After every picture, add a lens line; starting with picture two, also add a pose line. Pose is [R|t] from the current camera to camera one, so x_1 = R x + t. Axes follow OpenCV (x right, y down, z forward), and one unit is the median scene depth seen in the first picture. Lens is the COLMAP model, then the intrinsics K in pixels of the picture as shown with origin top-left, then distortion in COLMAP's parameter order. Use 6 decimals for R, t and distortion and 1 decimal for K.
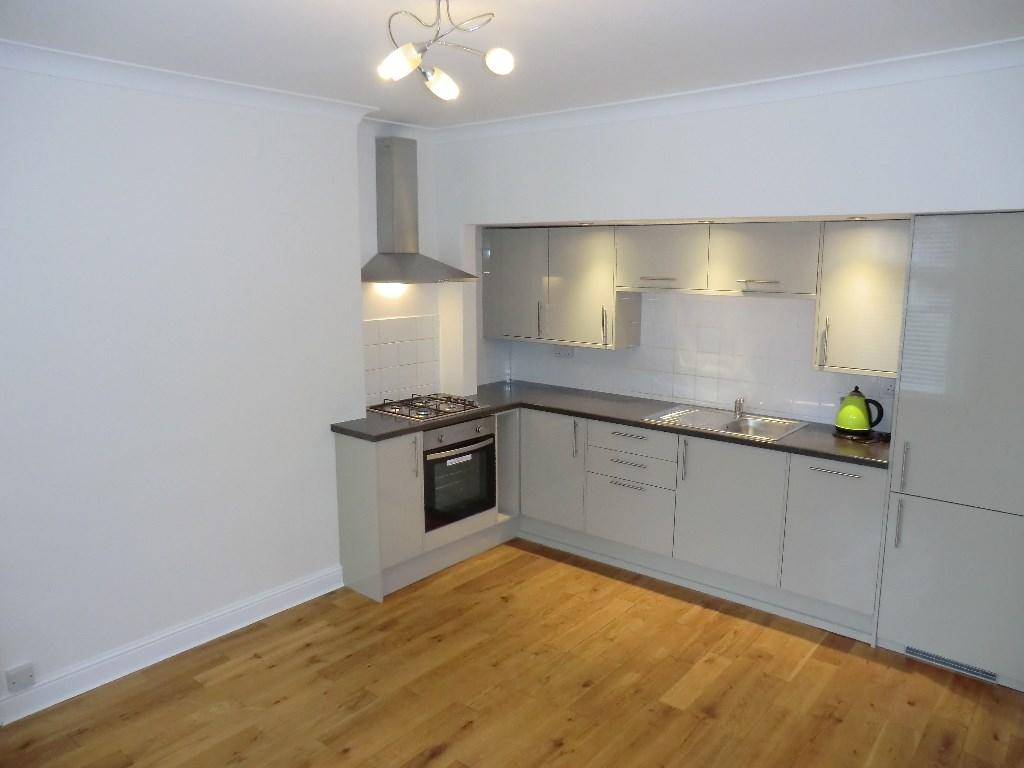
lens RADIAL K [[721.8, 0, 521.3], [0, 721.8, 384.1], [0, 0, 1]] dist [-0.062925, 0.044548]
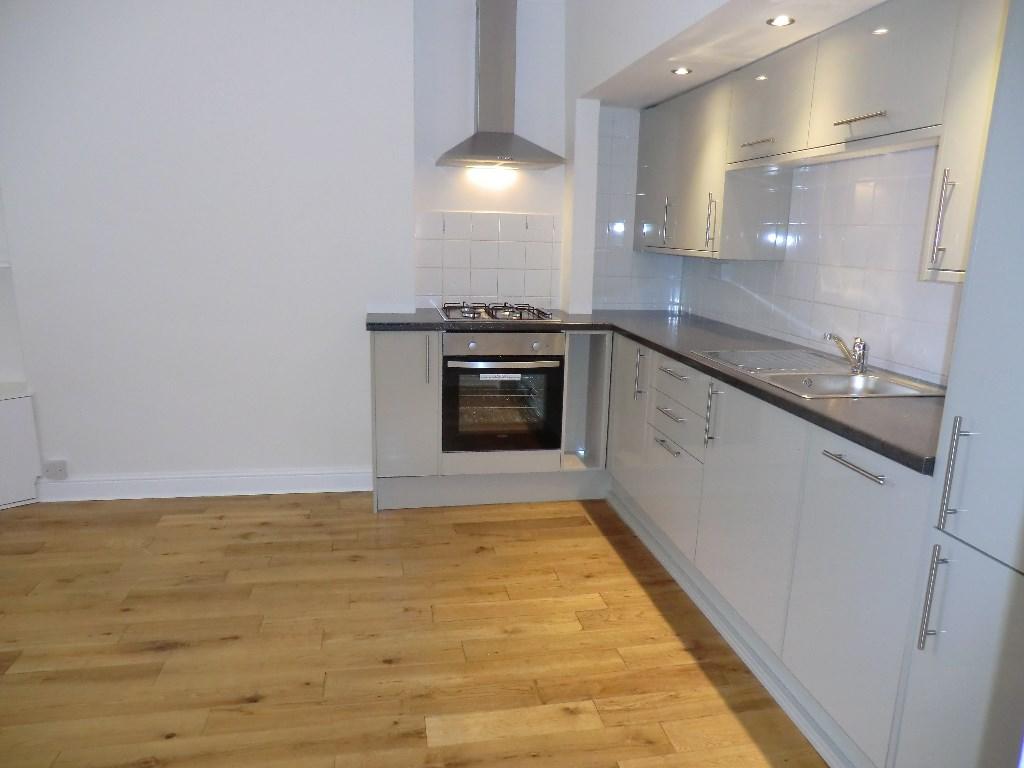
lens RADIAL K [[721.8, 0, 508.5], [0, 721.8, 380.8], [0, 0, 1]] dist [-0.062925, 0.044548]
pose [[0.769634, 0.148515, -0.620972, 0.470743], [-0.131452, 0.988593, 0.073516, 0.050107], [0.624807, 0.025047, 0.780377, 0.386489]]
